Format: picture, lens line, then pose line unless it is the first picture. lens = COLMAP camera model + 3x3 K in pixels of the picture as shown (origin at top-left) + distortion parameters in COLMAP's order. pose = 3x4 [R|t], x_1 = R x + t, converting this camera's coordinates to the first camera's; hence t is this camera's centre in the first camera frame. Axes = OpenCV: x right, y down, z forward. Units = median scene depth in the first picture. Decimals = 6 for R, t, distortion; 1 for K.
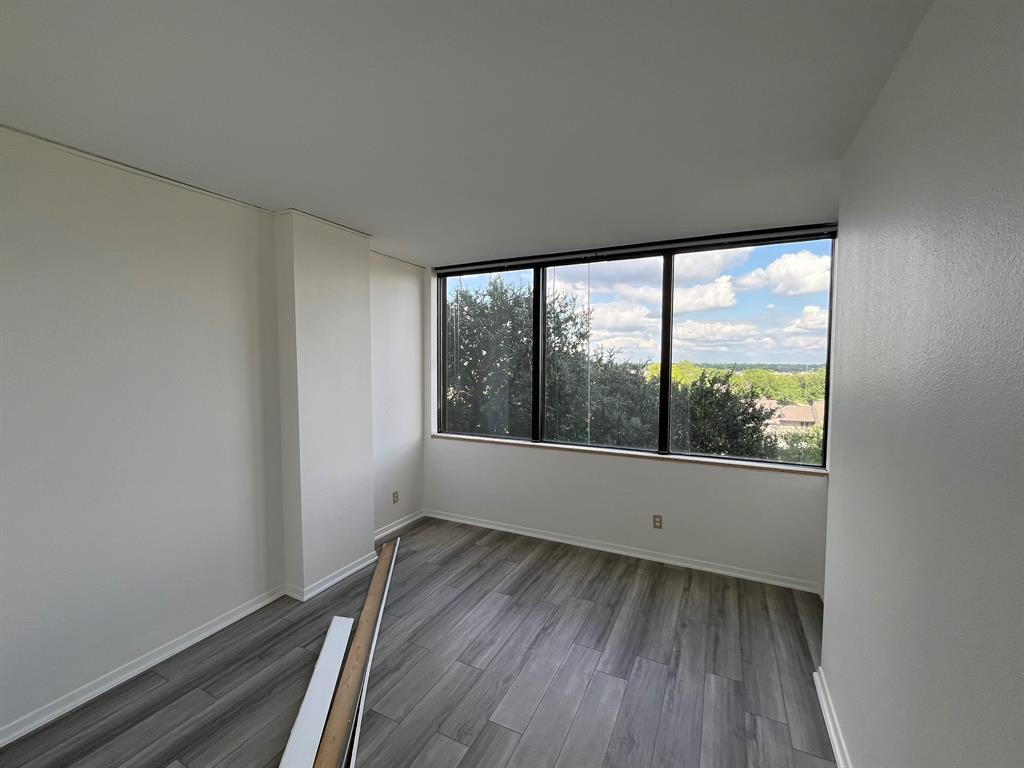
lens RADIAL K [[436.1, 0, 514.0], [0, 436.1, 382.2], [0, 0, 1]] dist [-0.001382, -0.000189]
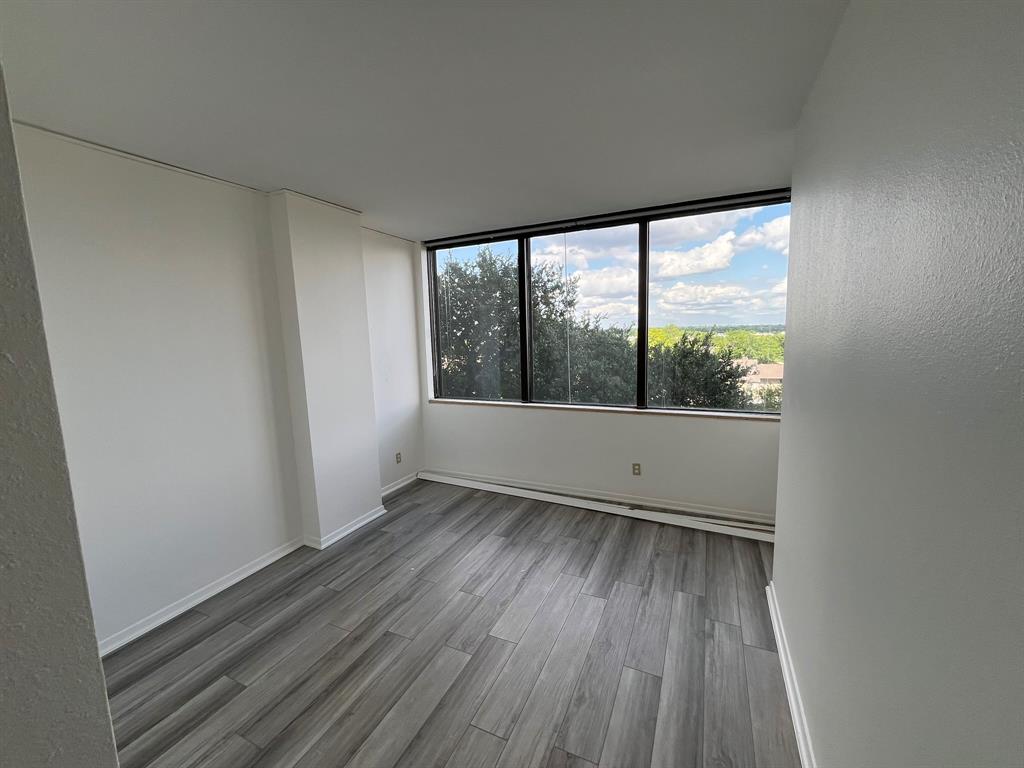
lens RADIAL K [[419.5, 0, 514.1], [0, 419.5, 383.7], [0, 0, 1]] dist [-0.002621, -0.000262]
pose [[0.999258, -0.036057, 0.013546, 0.014174], [0.034910, 0.996416, 0.077050, 0.012059], [-0.016276, -0.076520, 0.996935, -0.052973]]
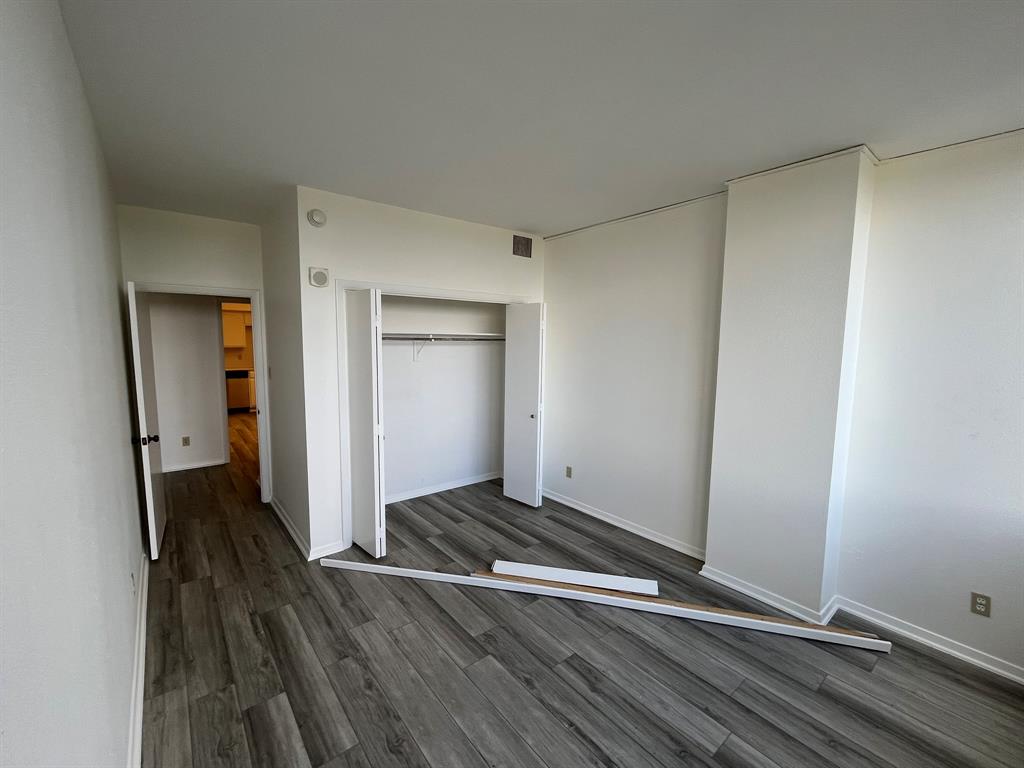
lens RADIAL K [[426.5, 0, 501.1], [0, 426.5, 382.4], [0, 0, 1]] dist [-0.000648, -0.000171]
pose [[-0.435185, 0.085993, -0.896225, 0.601185], [-0.056148, 0.990899, 0.122341, -0.040383], [0.898589, 0.103562, -0.426396, 0.997975]]
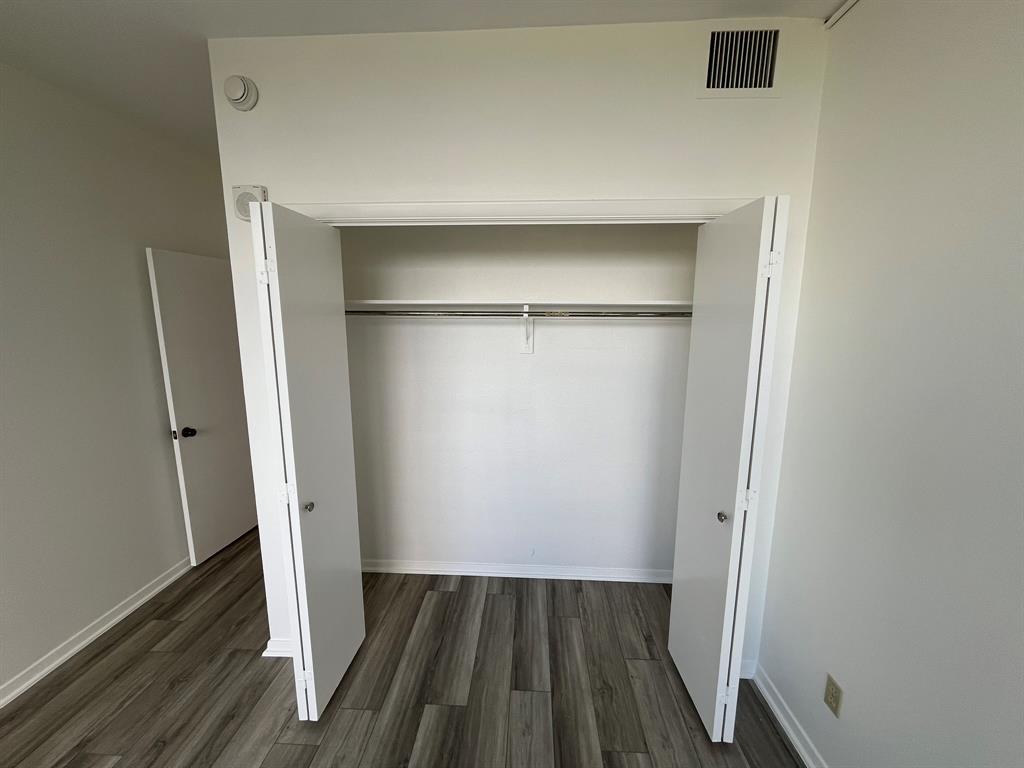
lens RADIAL K [[410.4, 0, 508.9], [0, 410.4, 383.6], [0, 0, 1]] dist [-0.002188, -0.000219]
pose [[-0.918024, 0.058662, -0.392161, -0.273287], [-0.023843, 0.979040, 0.202265, -0.021168], [0.395807, 0.195035, -0.897384, 0.824036]]
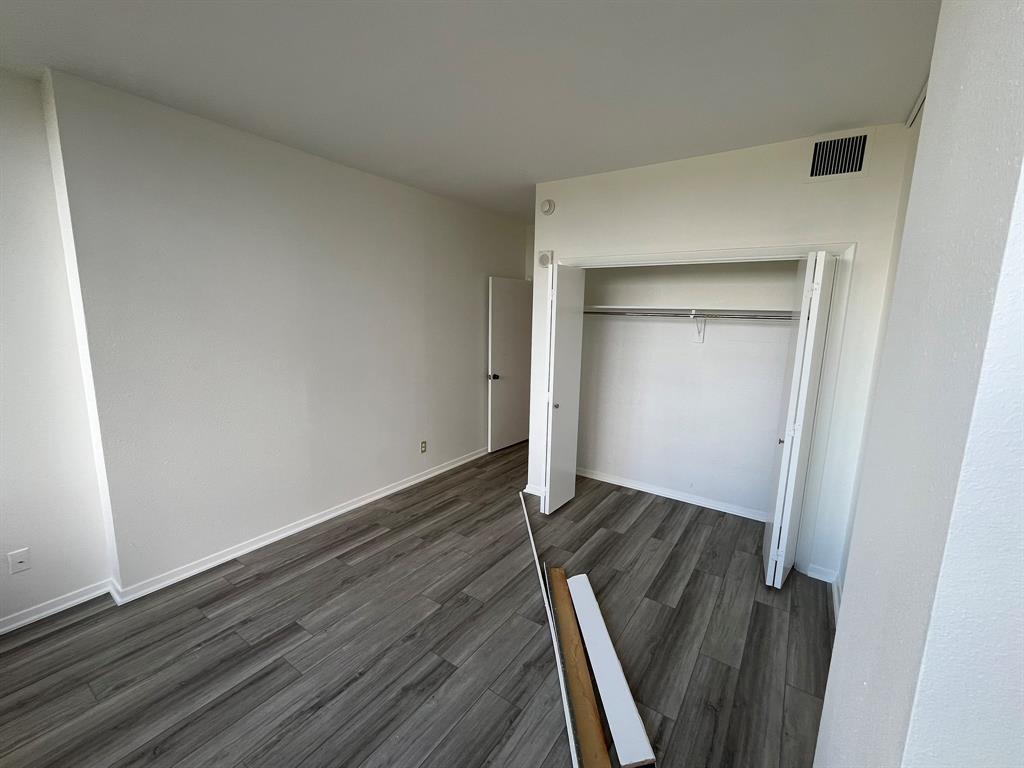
lens RADIAL K [[419.5, 0, 514.1], [0, 419.5, 383.7], [0, 0, 1]] dist [-0.002621, -0.000262]
pose [[-0.990521, -0.046955, 0.129085, -0.264042], [-0.018615, 0.976976, 0.212537, -0.048939], [-0.136093, 0.208119, -0.968589, 1.377638]]
